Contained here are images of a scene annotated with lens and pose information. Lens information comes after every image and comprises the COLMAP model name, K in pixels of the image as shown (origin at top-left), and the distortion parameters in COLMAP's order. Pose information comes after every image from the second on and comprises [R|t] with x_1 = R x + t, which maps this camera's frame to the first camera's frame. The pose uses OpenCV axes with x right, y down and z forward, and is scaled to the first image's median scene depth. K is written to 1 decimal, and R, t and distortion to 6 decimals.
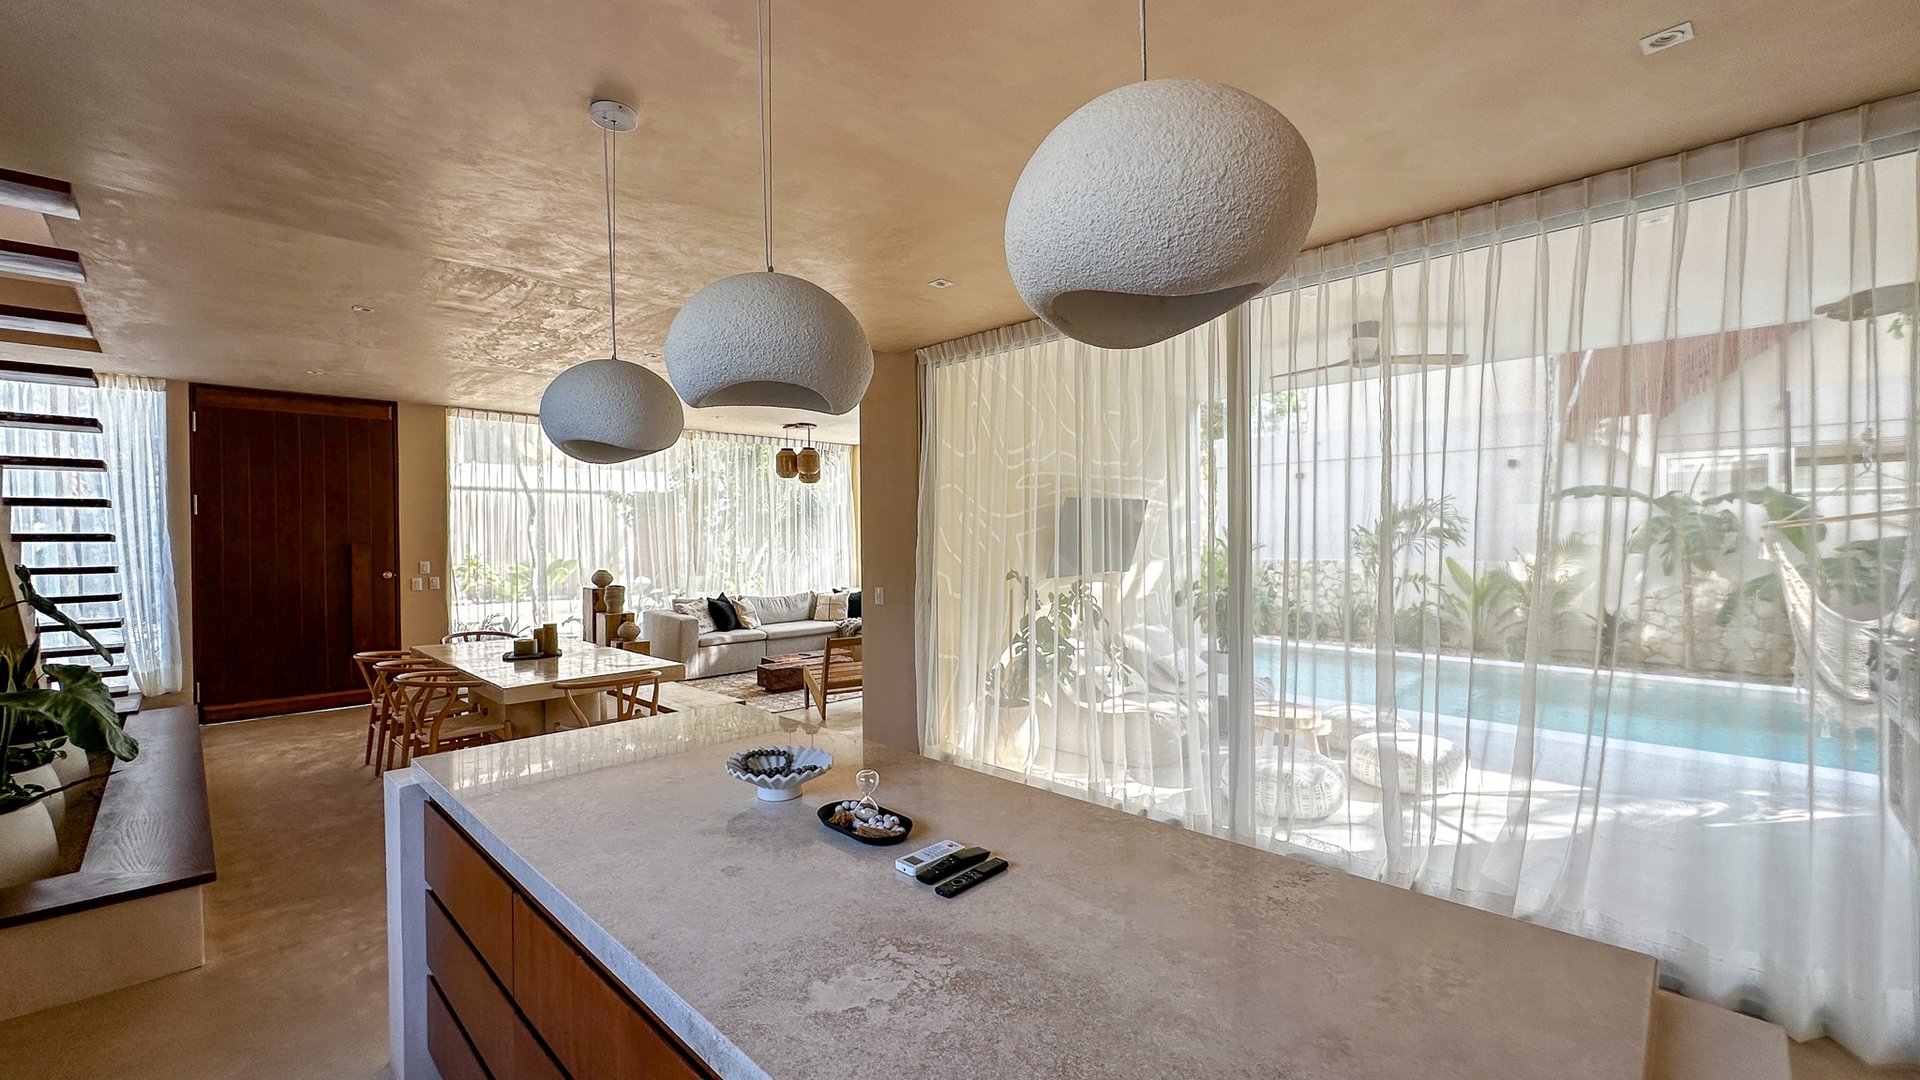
lens RADIAL K [[764.1, 0, 962.1], [0, 764.1, 547.5], [0, 0, 1]] dist [-0.009992, 0.000074]
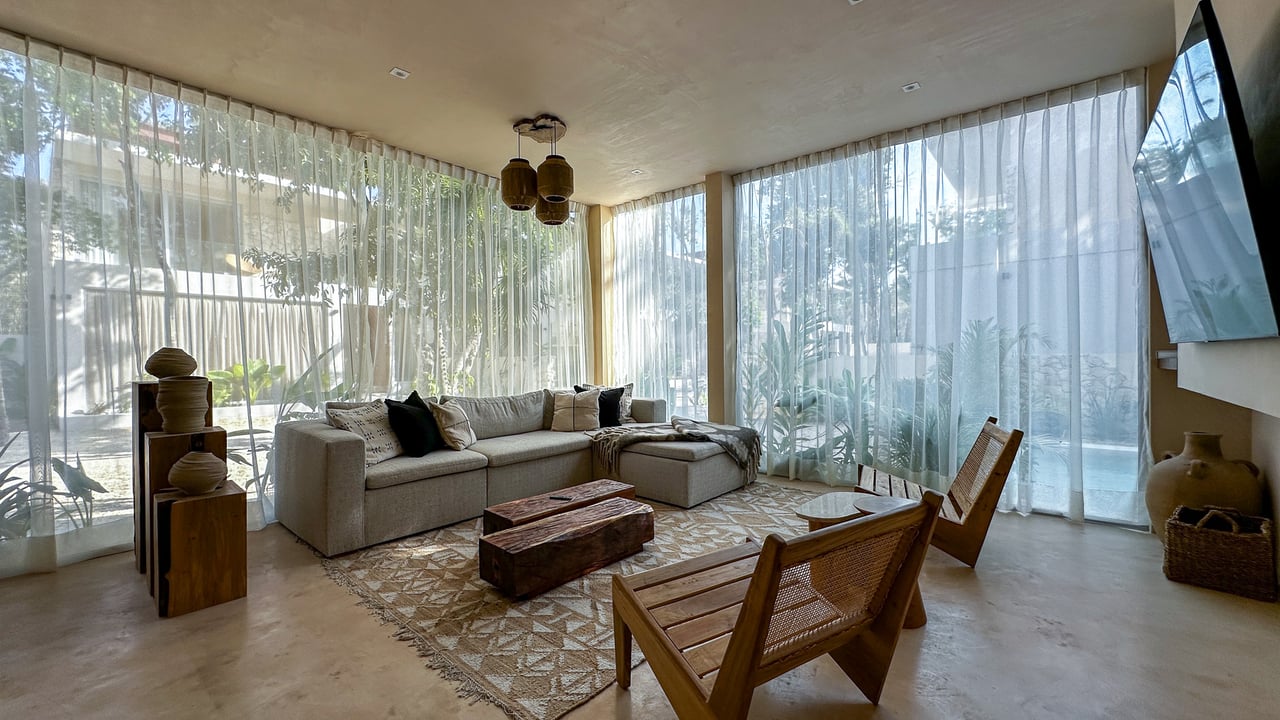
lens RADIAL K [[532.5, 0, 636.3], [0, 532.5, 362.0], [0, 0, 1]] dist [-0.000520, -0.000001]
pose [[0.998613, -0.006791, 0.052203, -0.152862], [0.007002, 0.999968, -0.003860, 0.037291], [-0.052175, 0.004220, 0.998629, 0.546162]]
